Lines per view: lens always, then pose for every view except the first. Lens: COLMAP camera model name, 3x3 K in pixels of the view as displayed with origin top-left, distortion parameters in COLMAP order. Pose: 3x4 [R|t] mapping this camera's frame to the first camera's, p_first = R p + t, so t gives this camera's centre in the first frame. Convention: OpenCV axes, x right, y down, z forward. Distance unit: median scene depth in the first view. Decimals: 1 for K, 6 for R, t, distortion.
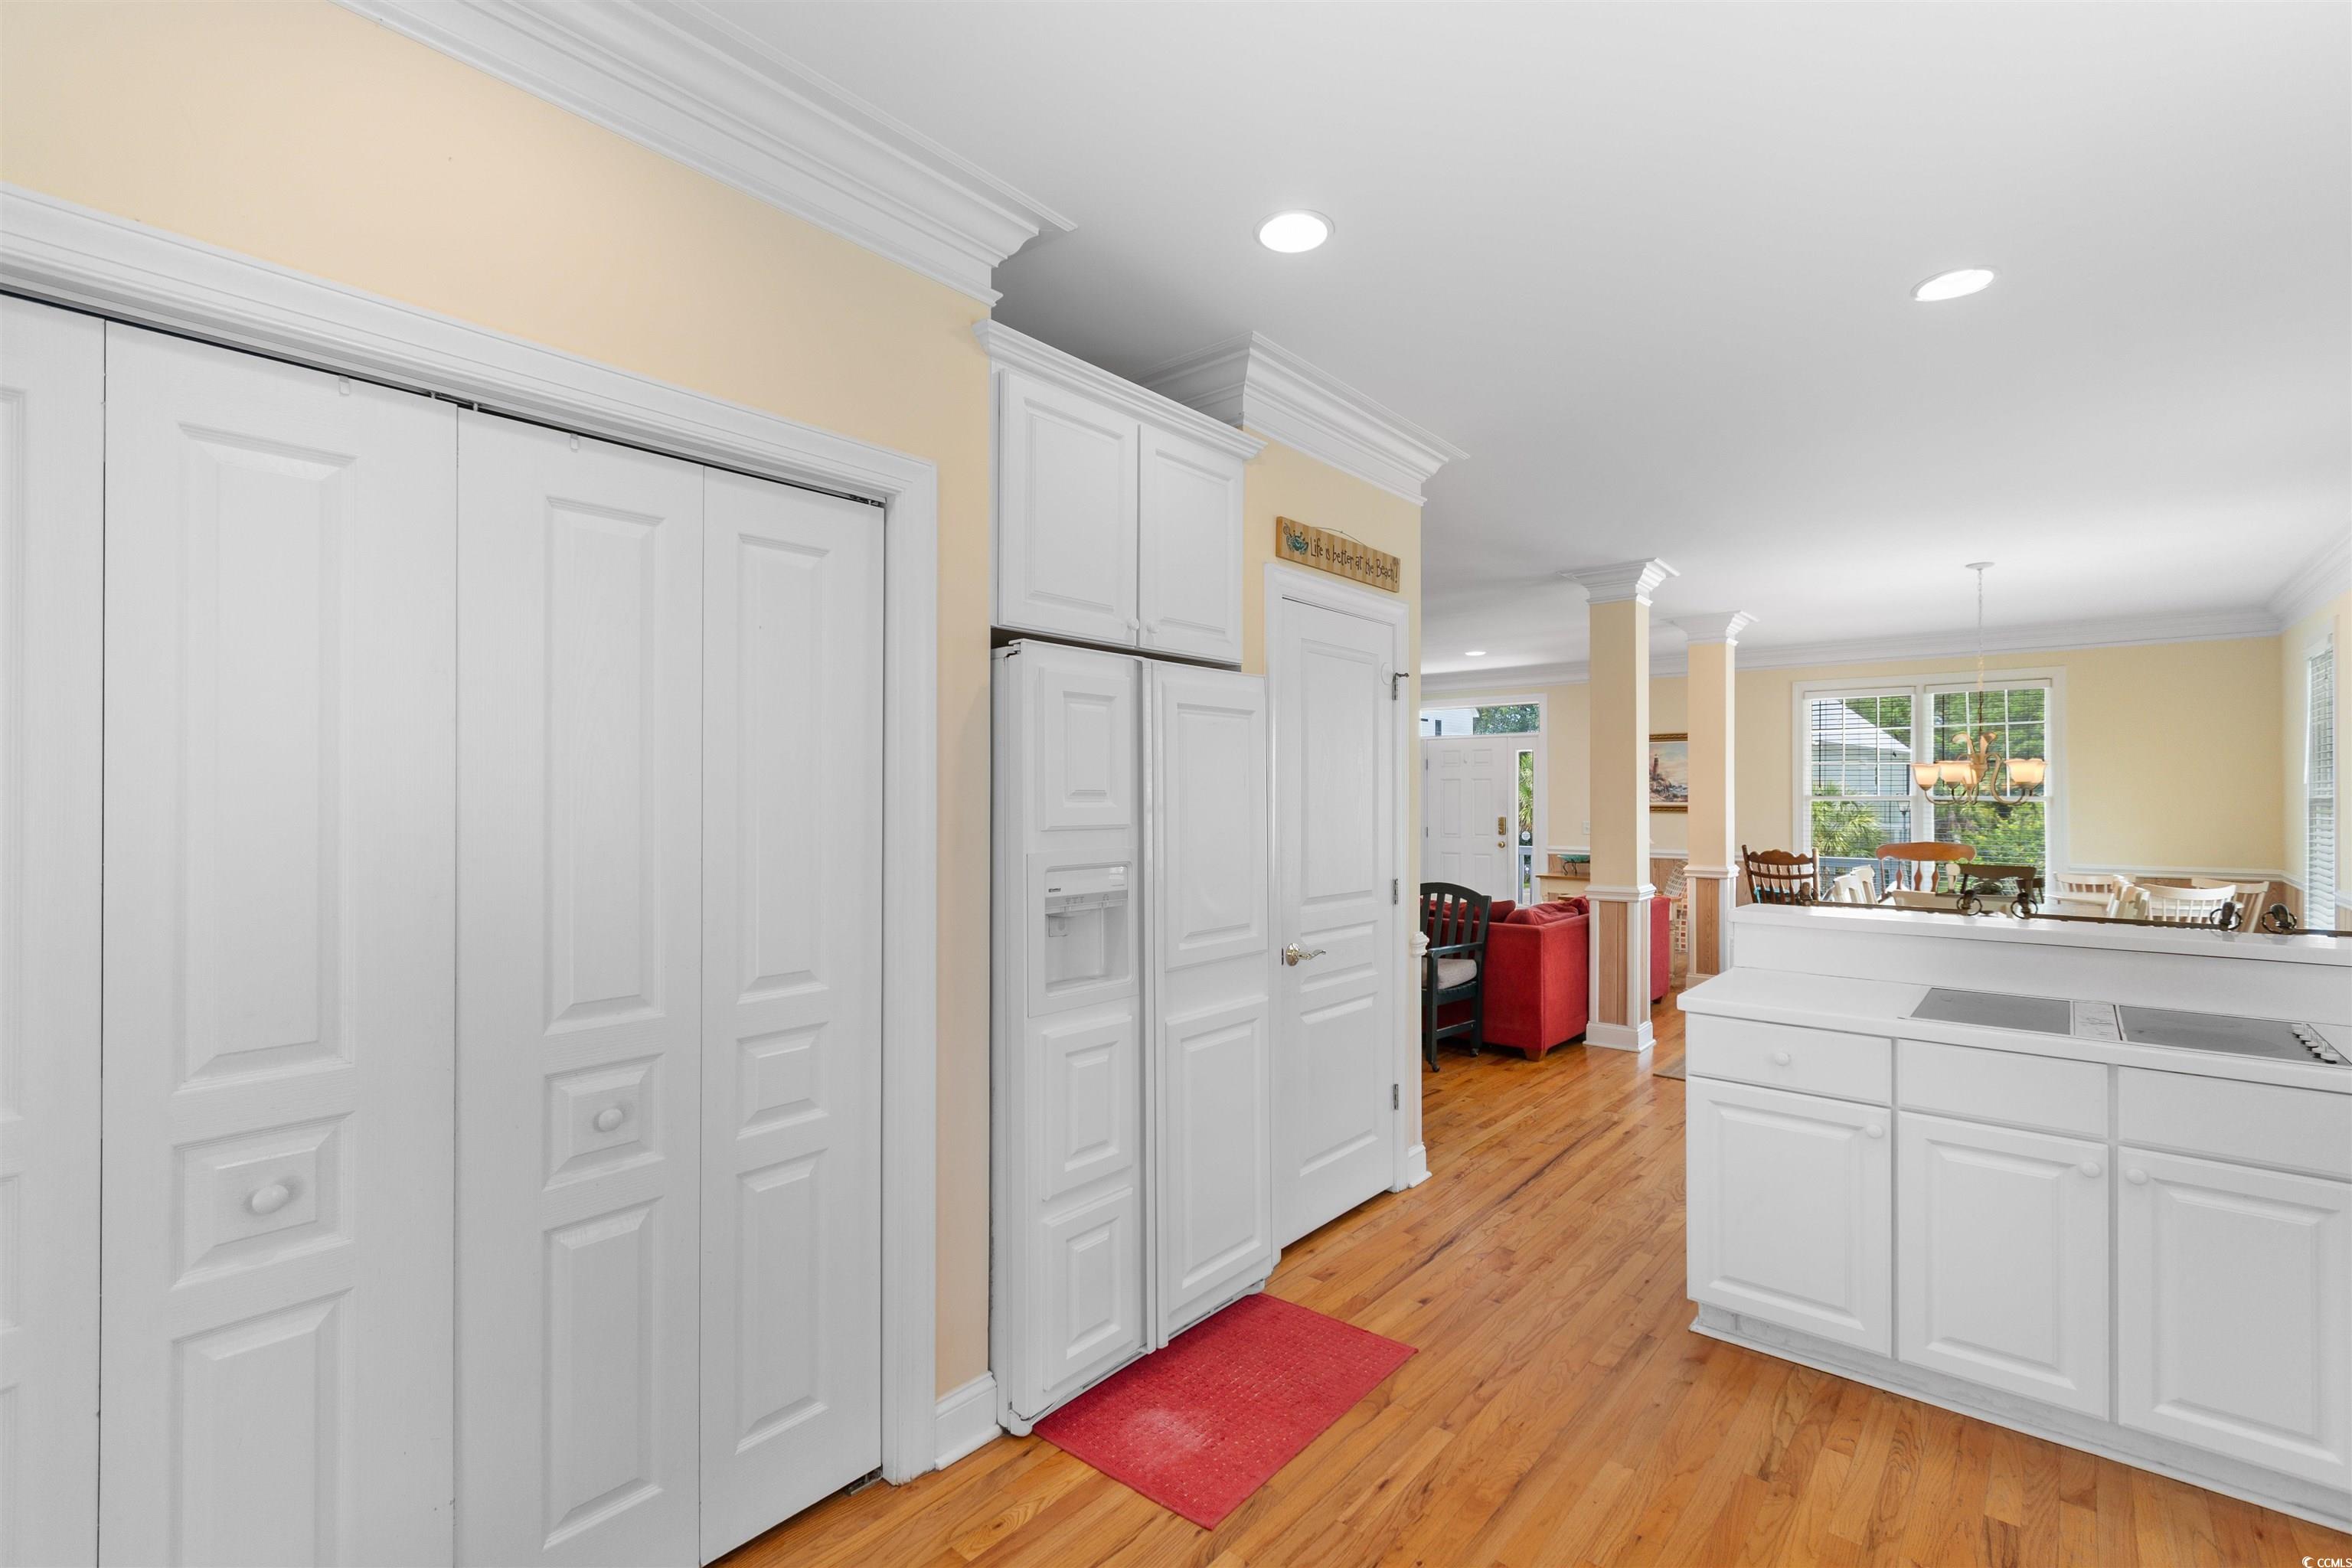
lens RADIAL K [[1036.7, 0, 1179.3], [0, 1036.7, 788.6], [0, 0, 1]] dist [0.008255, -0.002373]
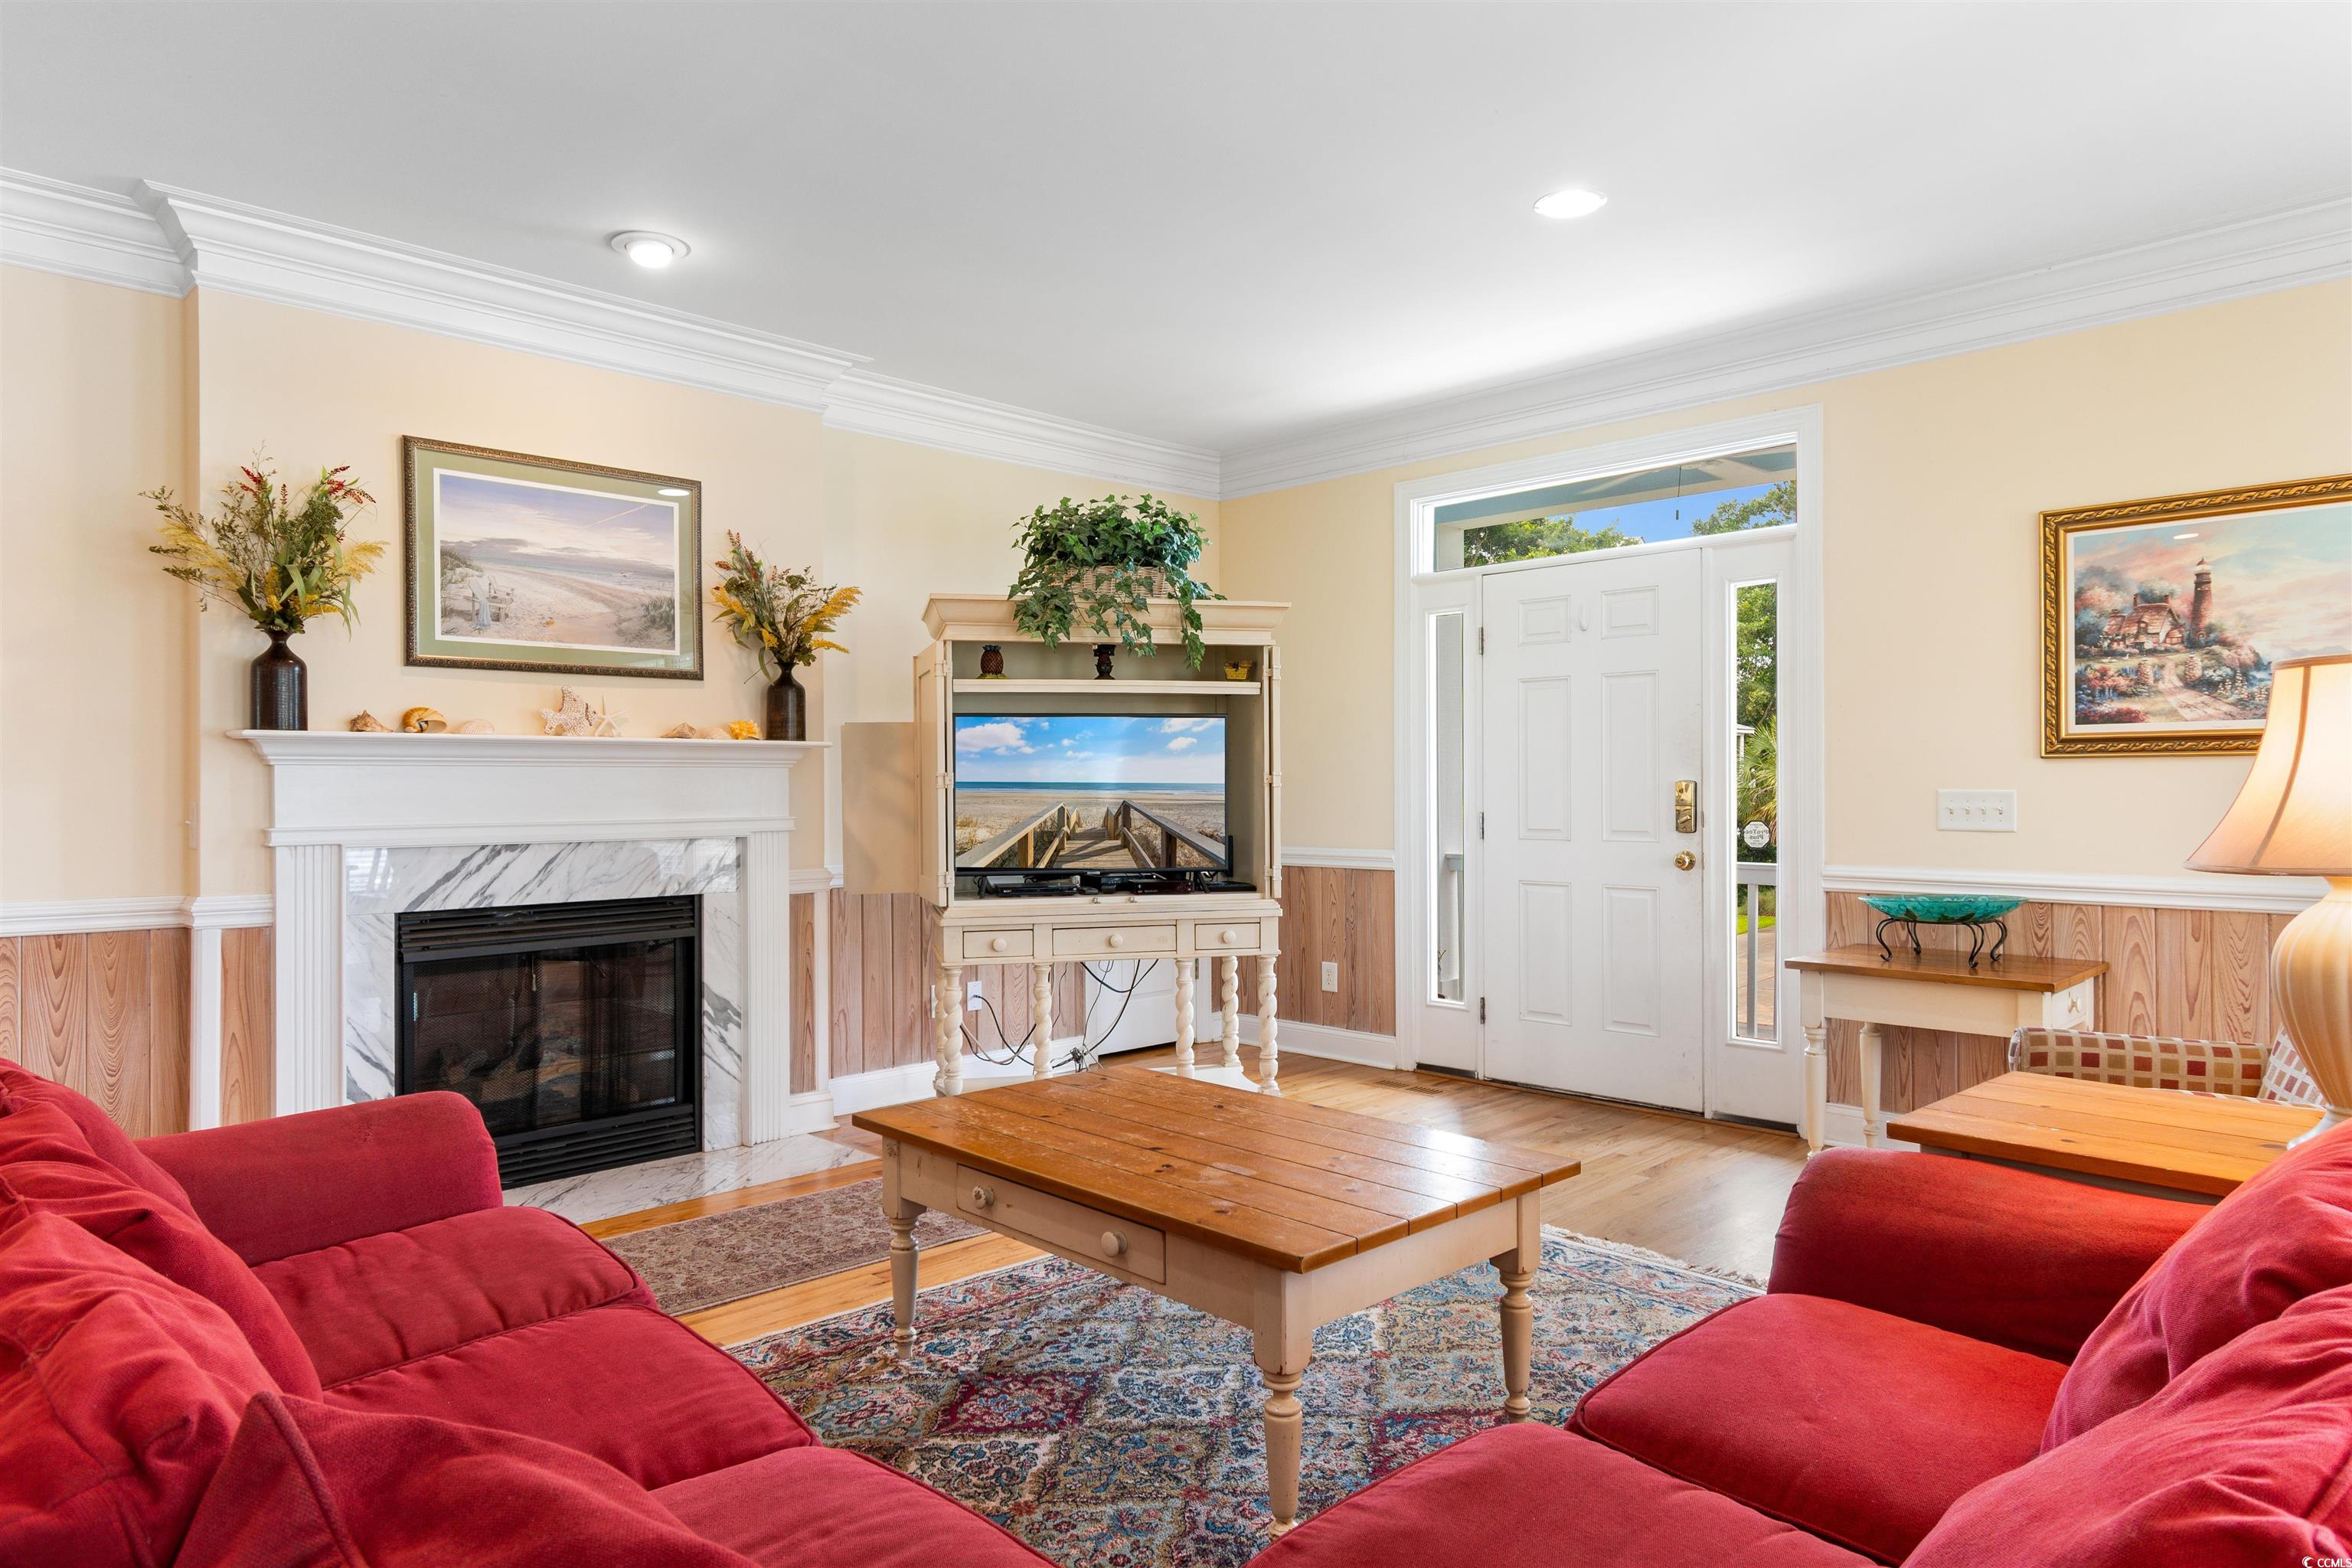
lens RADIAL K [[1378.9, 0, 1174.8], [0, 1378.9, 779.4], [0, 0, 1]] dist [-0.002400, -0.000419]
pose [[0.996569, -0.006853, -0.082482, 0.292512], [0.007191, 0.999967, 0.003797, 0.038777], [0.082453, -0.004377, 0.996585, 0.860628]]
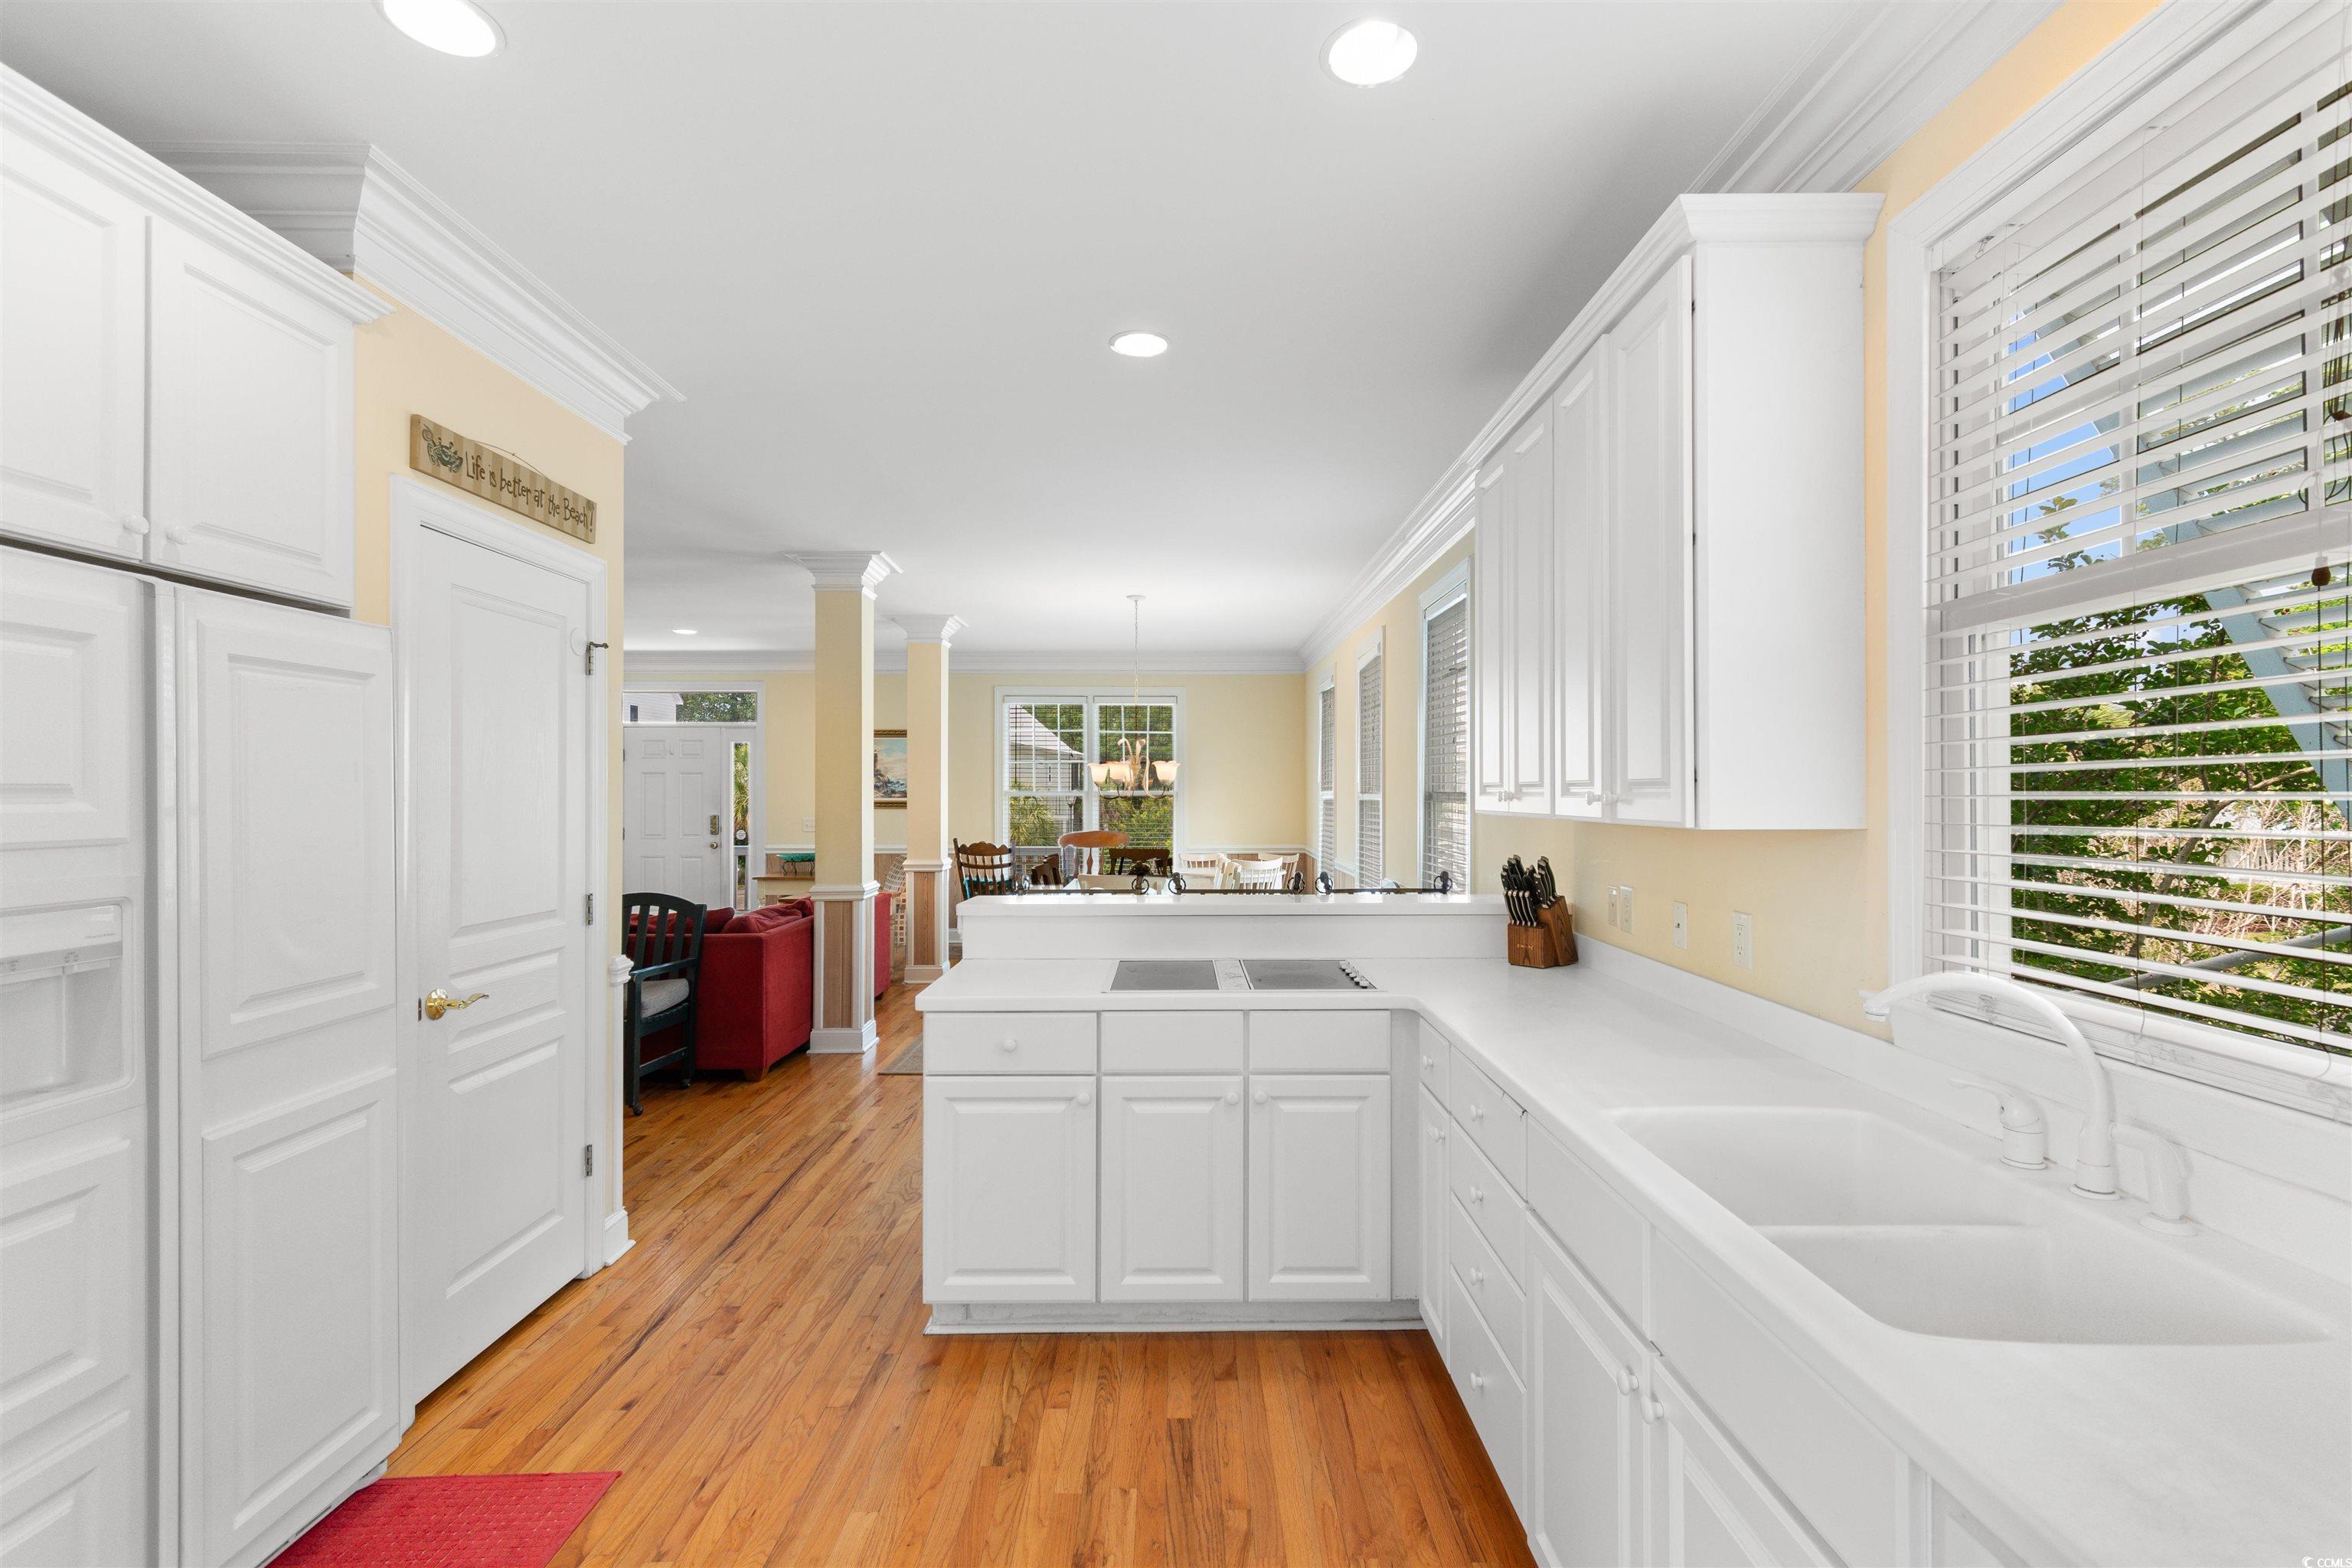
lens RADIAL K [[1036.7, 0, 1158.6], [0, 1036.7, 786.8], [0, 0, 1]] dist [0.008255, -0.002373]
pose [[0.751893, 0.001988, 0.659282, 0.006271], [-0.003756, 0.999992, 0.001269, -0.000010], [-0.659275, -0.003430, 0.751894, 0.098010]]
